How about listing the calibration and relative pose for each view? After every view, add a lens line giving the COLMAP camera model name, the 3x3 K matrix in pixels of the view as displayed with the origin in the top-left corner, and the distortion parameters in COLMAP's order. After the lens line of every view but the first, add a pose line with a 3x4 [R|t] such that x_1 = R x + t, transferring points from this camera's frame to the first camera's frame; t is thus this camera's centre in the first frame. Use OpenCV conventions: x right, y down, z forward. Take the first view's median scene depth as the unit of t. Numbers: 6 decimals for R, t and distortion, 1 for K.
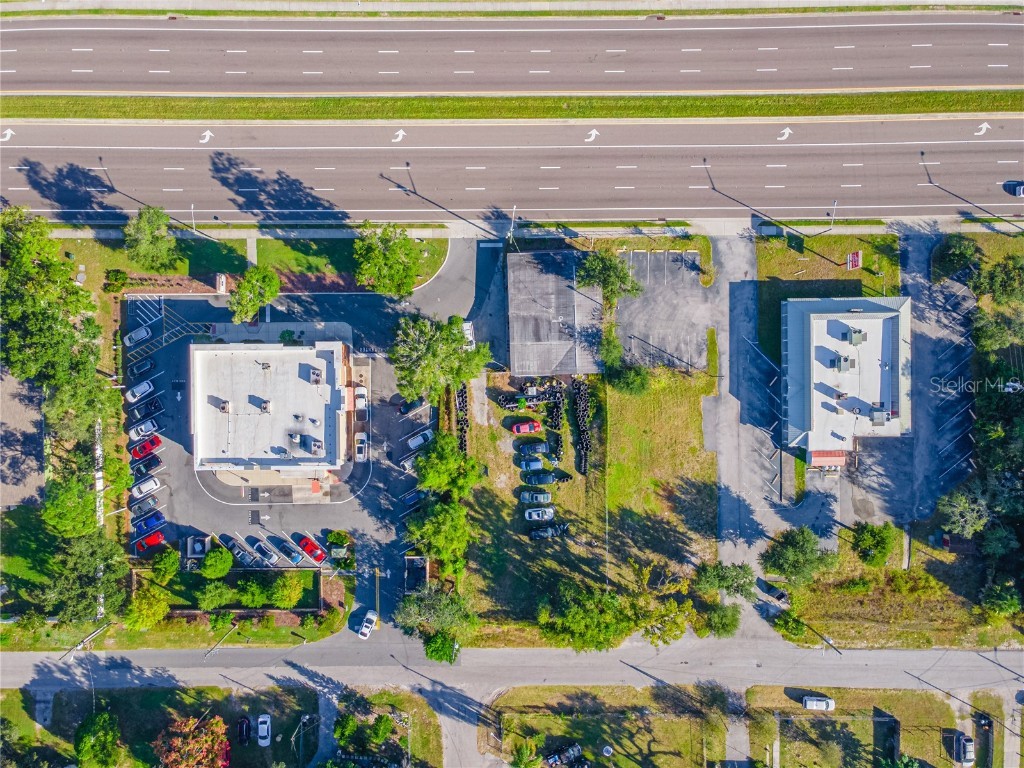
lens RADIAL K [[741.0, 0, 512.0], [0, 741.0, 384.0], [0, 0, 1]] dist [-0.004660, -0.002184]
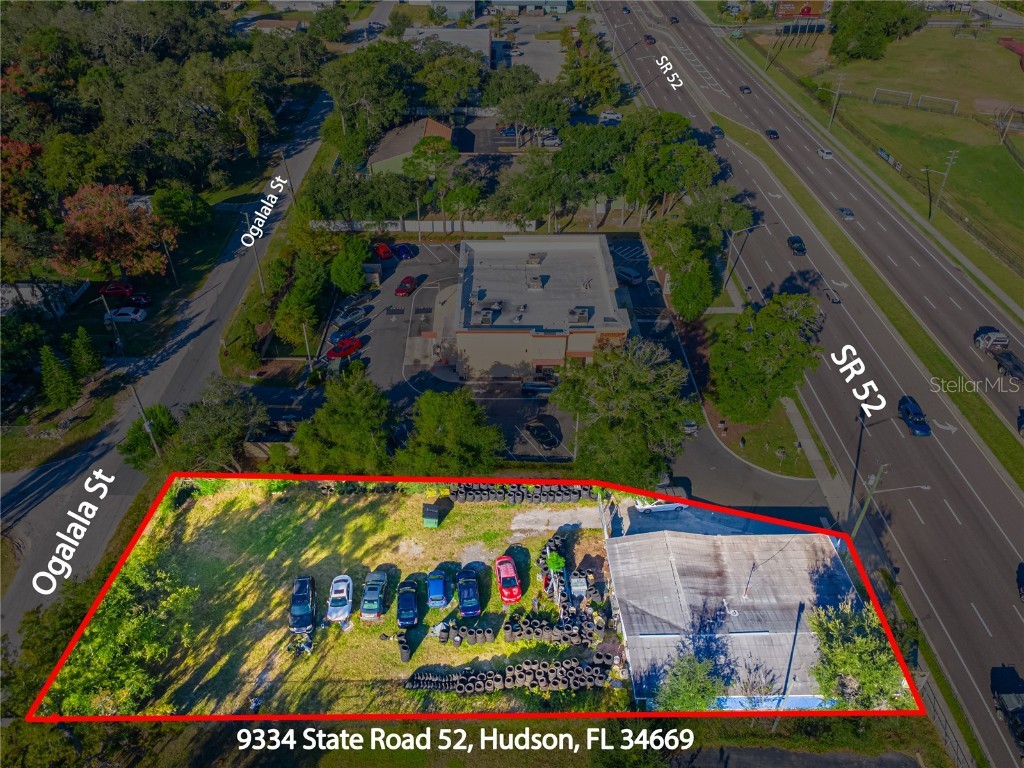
lens RADIAL K [[741.0, 0, 512.0], [0, 741.0, 384.0], [0, 0, 1]] dist [-0.004660, -0.002184]
pose [[0.006270, 0.602450, -0.798132, 0.357965], [-0.999972, 0.006966, -0.002598, 0.057150], [0.003995, 0.798126, 0.602477, 0.570310]]
